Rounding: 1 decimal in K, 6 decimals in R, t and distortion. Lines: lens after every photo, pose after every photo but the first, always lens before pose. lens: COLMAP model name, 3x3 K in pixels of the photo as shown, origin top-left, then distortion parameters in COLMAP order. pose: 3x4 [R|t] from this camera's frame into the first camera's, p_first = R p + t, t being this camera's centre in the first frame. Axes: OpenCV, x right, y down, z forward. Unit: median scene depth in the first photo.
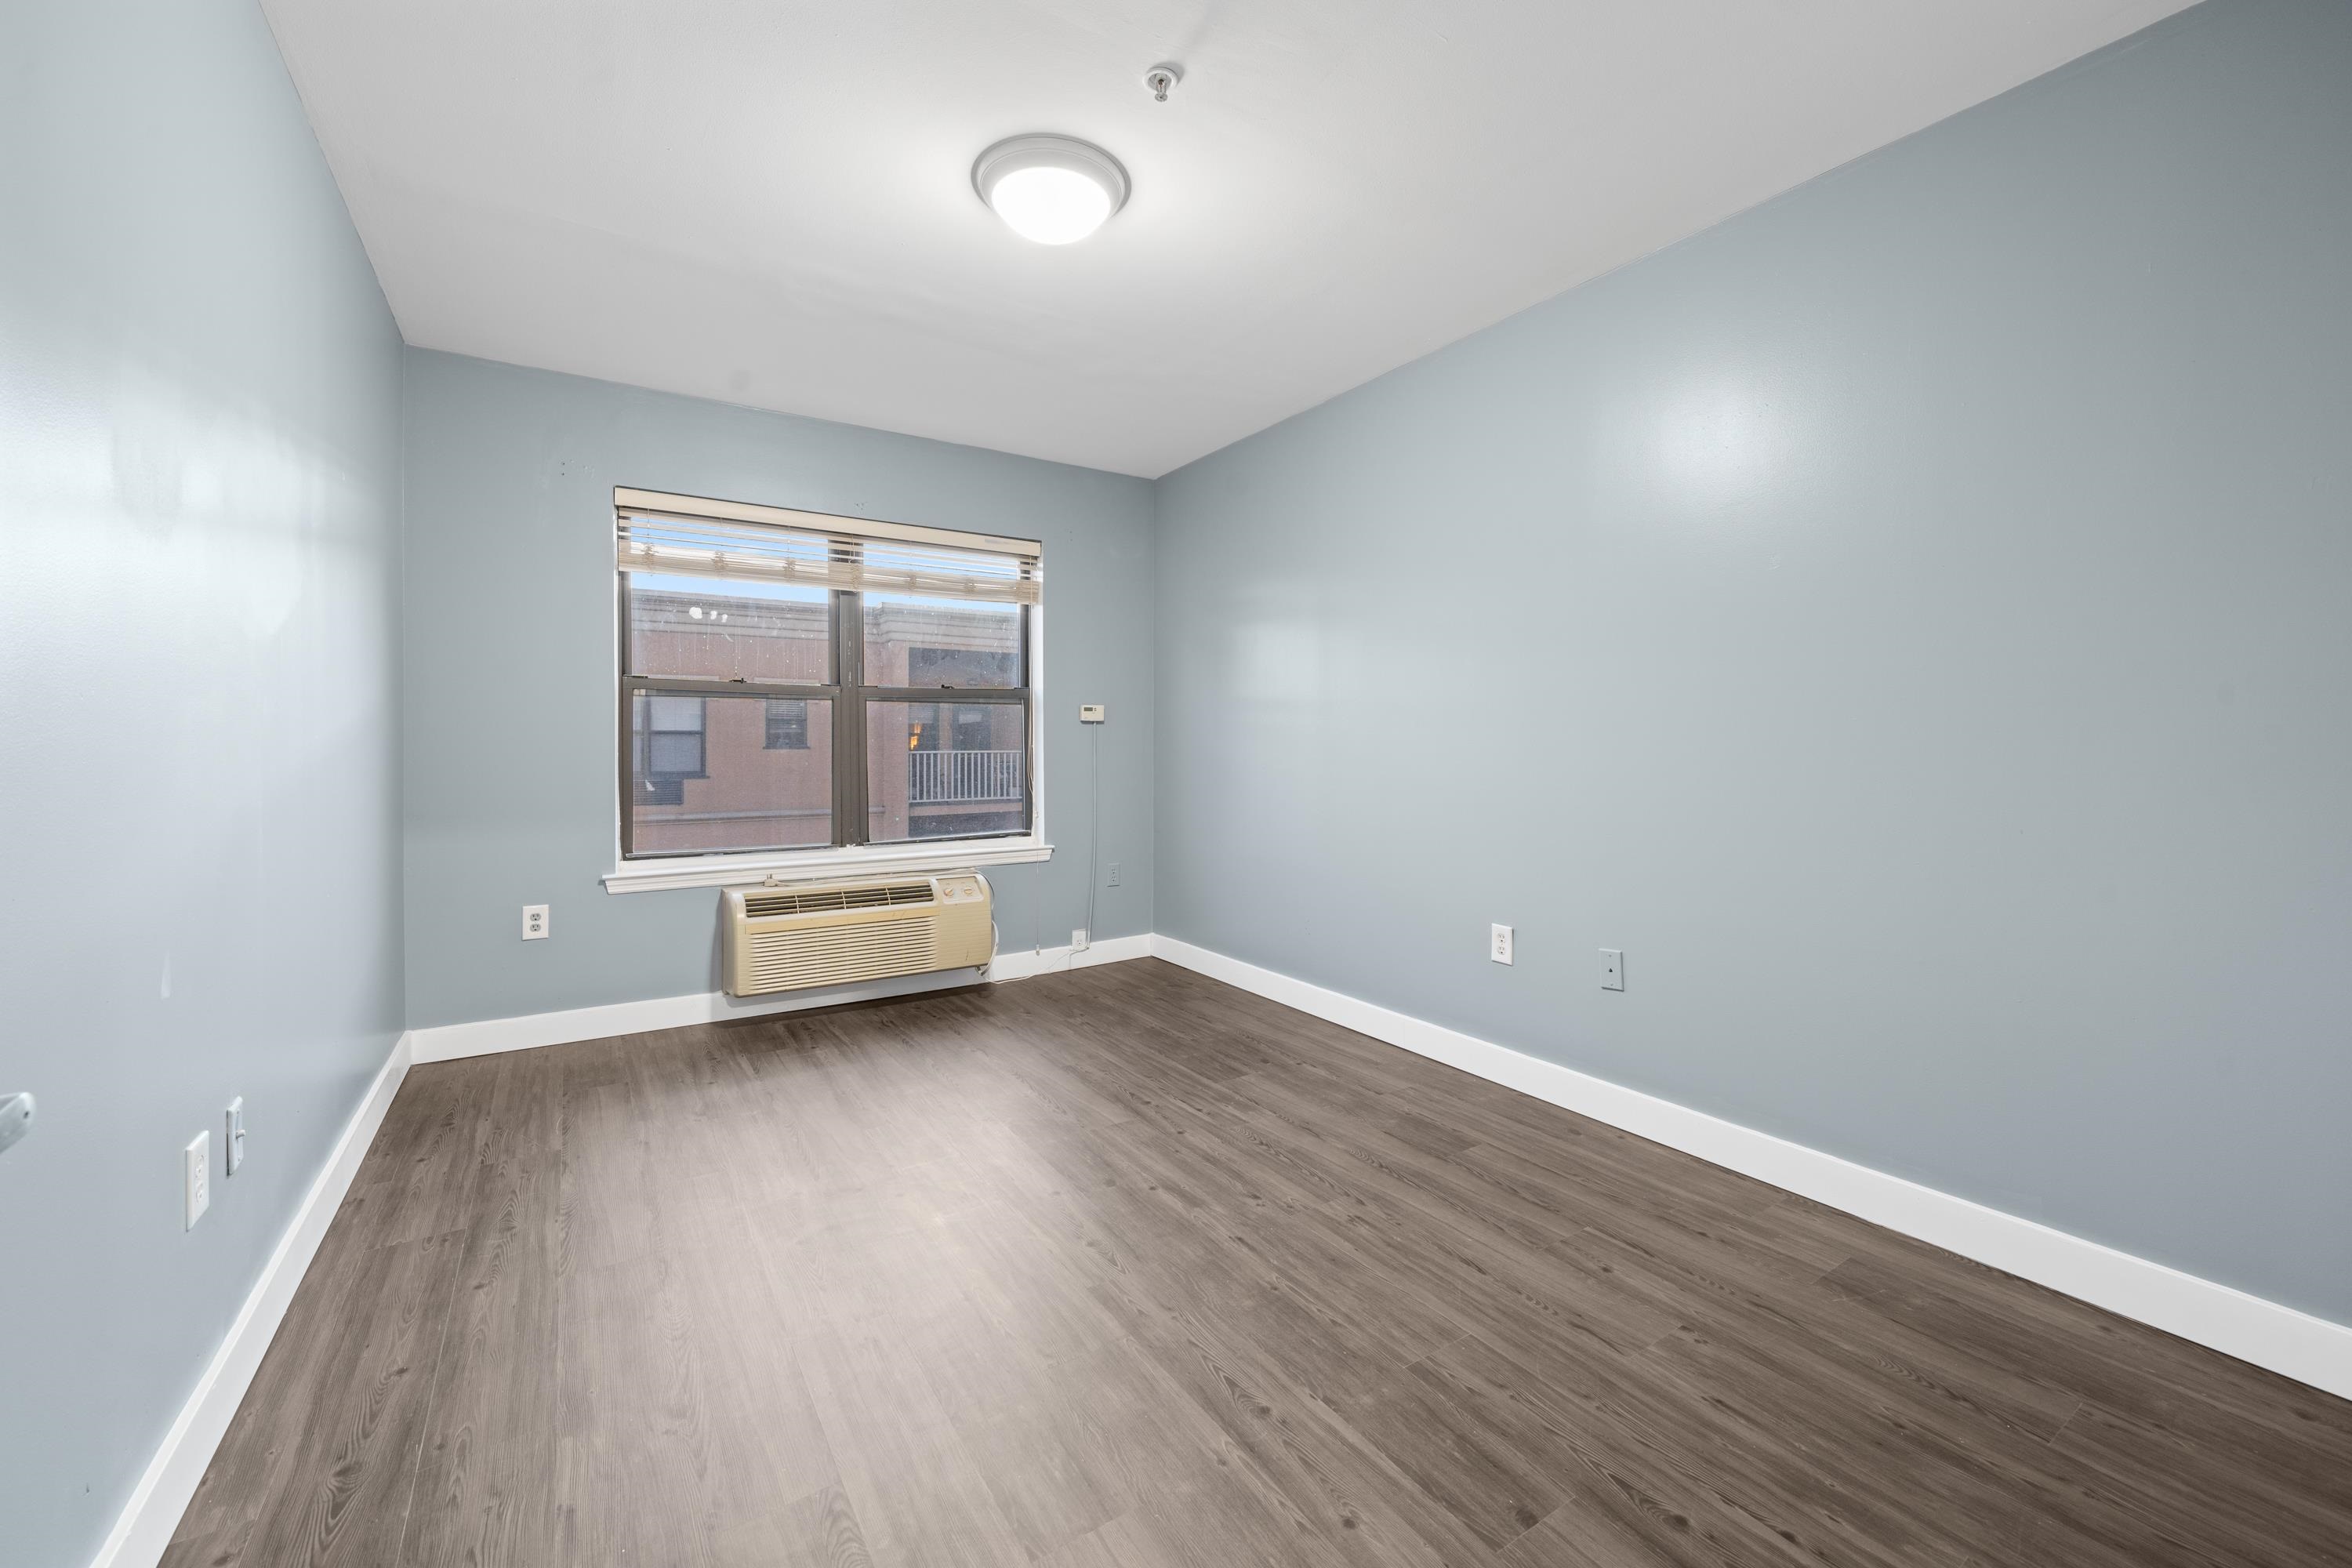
lens RADIAL K [[926.1, 0, 1173.4], [0, 926.1, 769.4], [0, 0, 1]] dist [-0.002040, 0.000915]
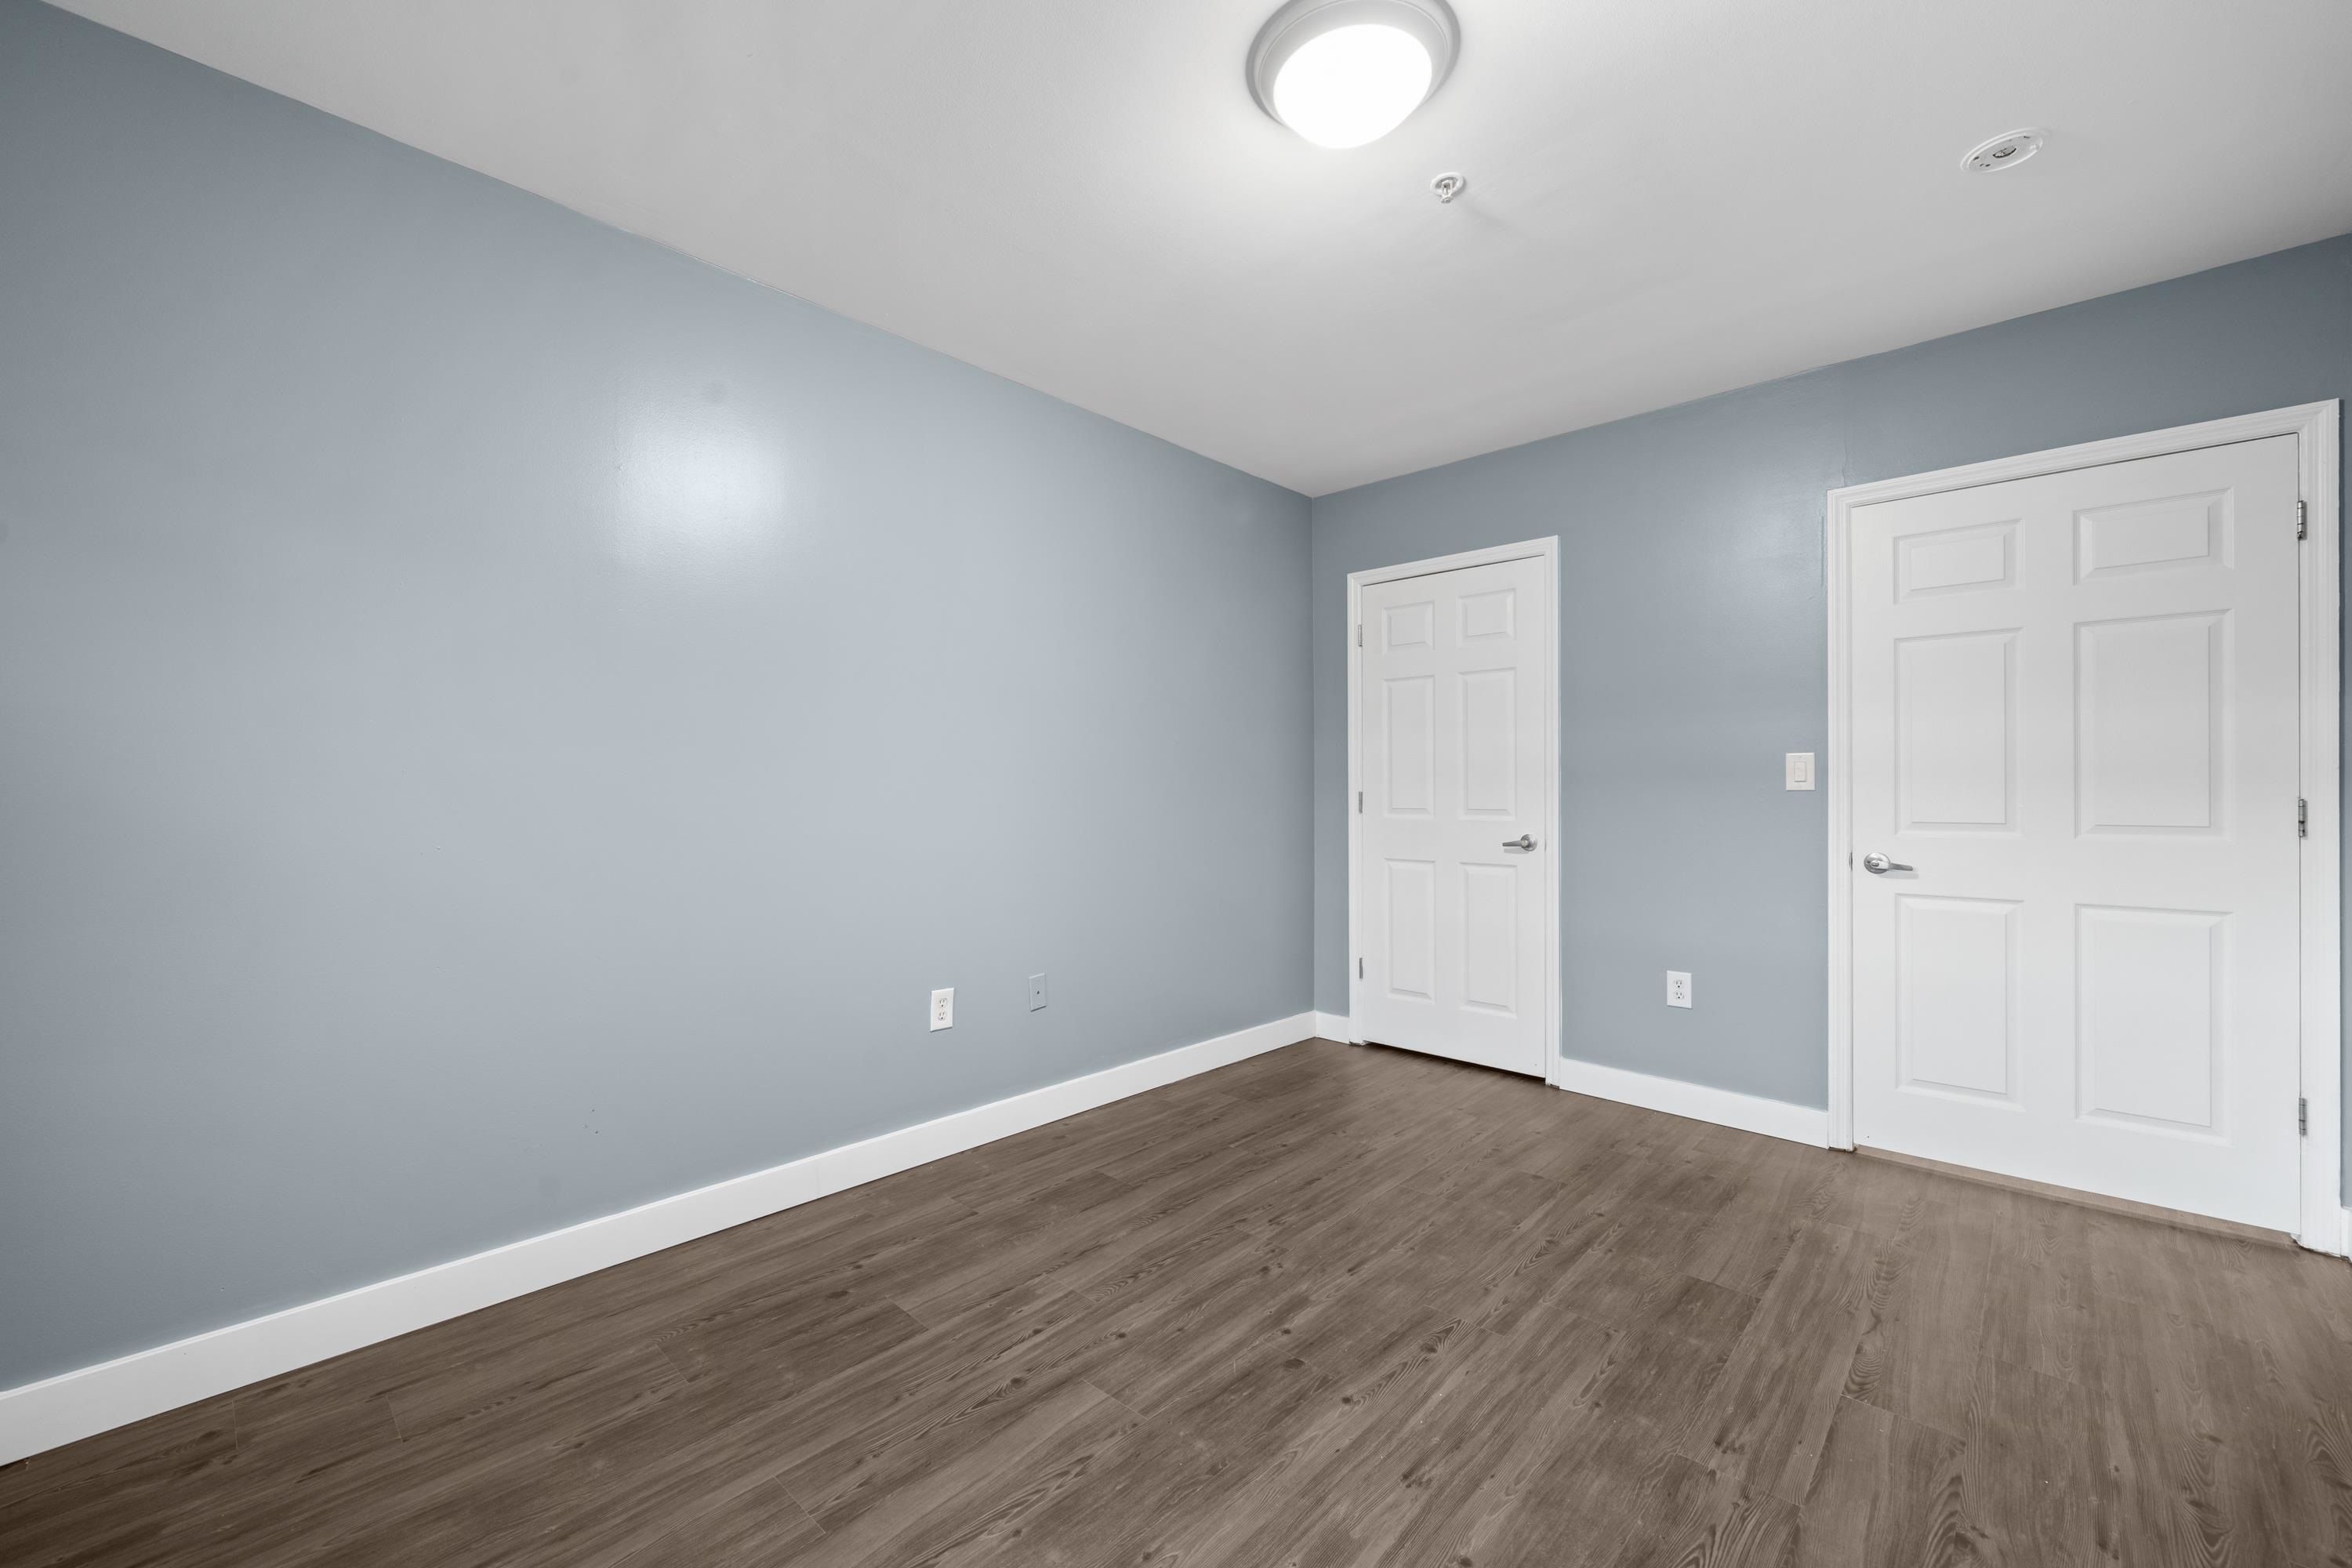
lens RADIAL K [[926.1, 0, 1173.3], [0, 926.1, 786.3], [0, 0, 1]] dist [-0.002040, 0.000915]
pose [[-0.231165, 0.001955, 0.972913, -0.717869], [0.027088, 0.999623, 0.004428, -0.044054], [-0.972537, 0.027378, -0.231131, 1.122845]]
